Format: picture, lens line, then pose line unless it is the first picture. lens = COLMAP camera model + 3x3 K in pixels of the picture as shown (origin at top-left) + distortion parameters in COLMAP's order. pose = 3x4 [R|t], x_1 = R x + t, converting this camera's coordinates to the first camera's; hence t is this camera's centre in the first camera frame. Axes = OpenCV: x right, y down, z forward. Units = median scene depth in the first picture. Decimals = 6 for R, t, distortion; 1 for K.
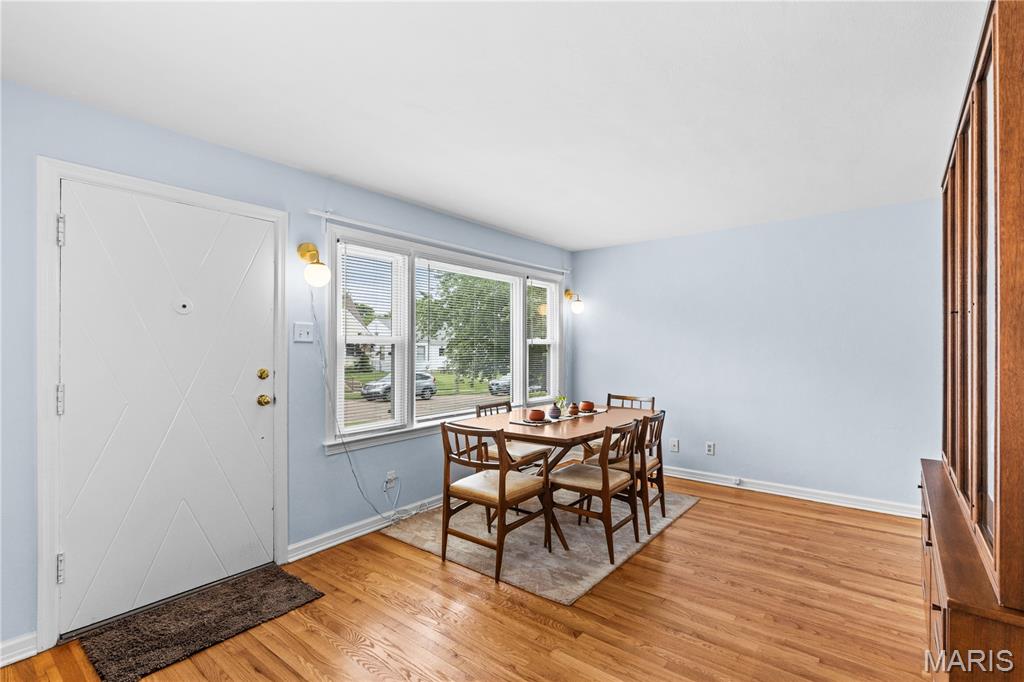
lens RADIAL K [[469.8, 0, 518.4], [0, 469.8, 343.9], [0, 0, 1]] dist [0.003131, 0.000423]
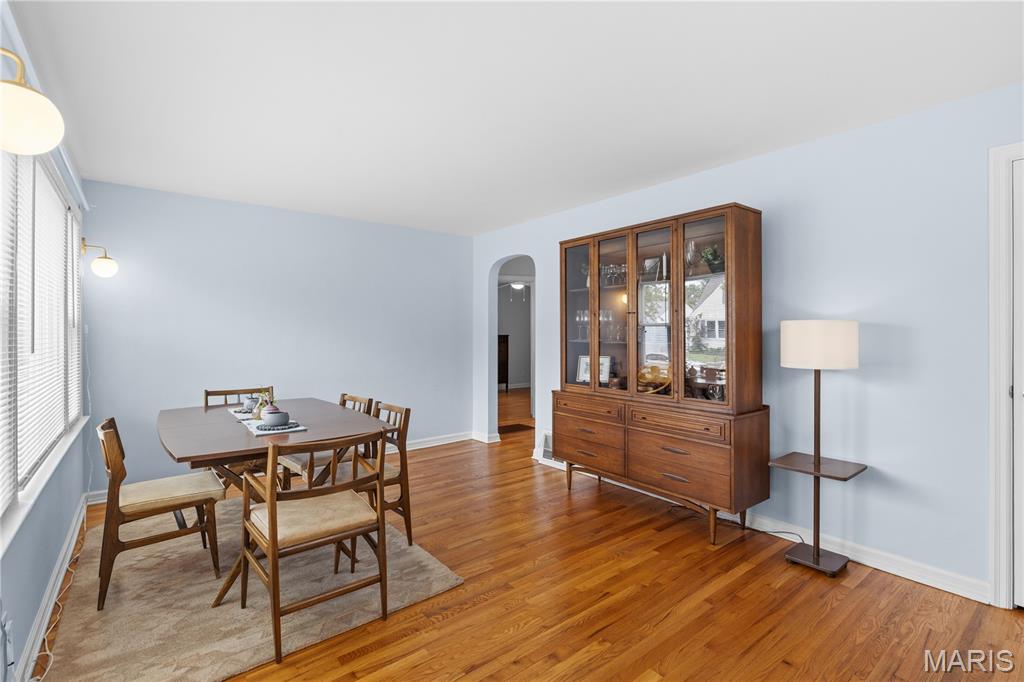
lens RADIAL K [[469.8, 0, 516.0], [0, 469.8, 335.0], [0, 0, 1]] dist [0.003131, 0.000423]
pose [[0.234287, -0.006487, 0.972146, -0.671268], [-0.005415, 0.999954, 0.007978, 0.012069], [-0.972152, -0.007133, 0.234241, 0.519358]]
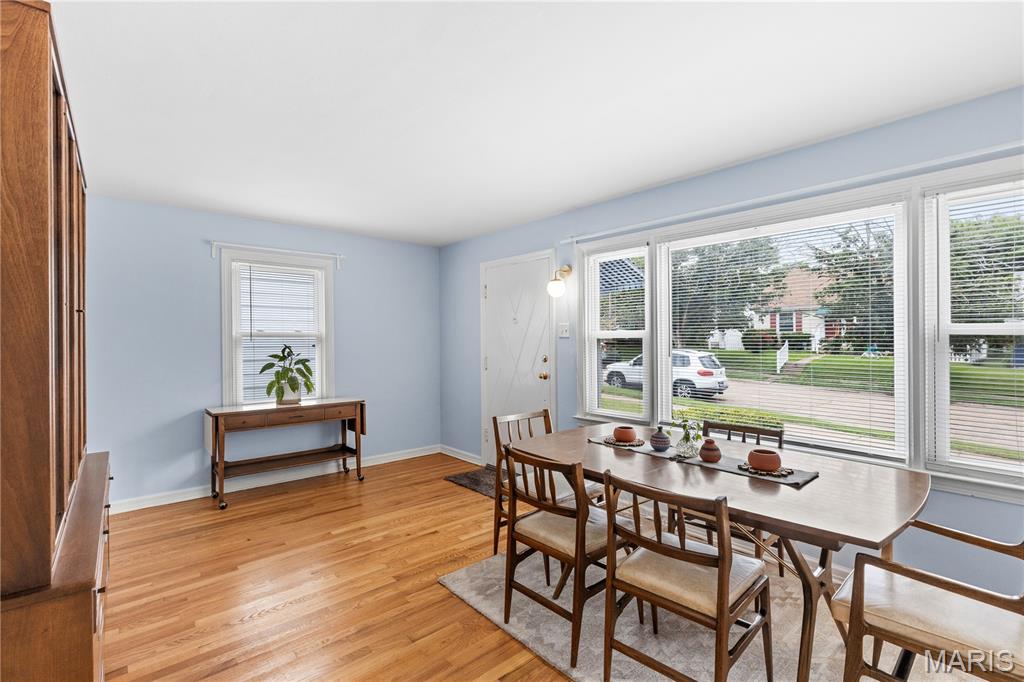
lens RADIAL K [[469.8, 0, 514.7], [0, 469.8, 342.2], [0, 0, 1]] dist [0.003131, 0.000423]
pose [[-0.191177, 0.000938, -0.981555, 0.895682], [0.007172, 0.999974, -0.000442, 0.008040], [0.981529, -0.007124, -0.191178, 1.093122]]
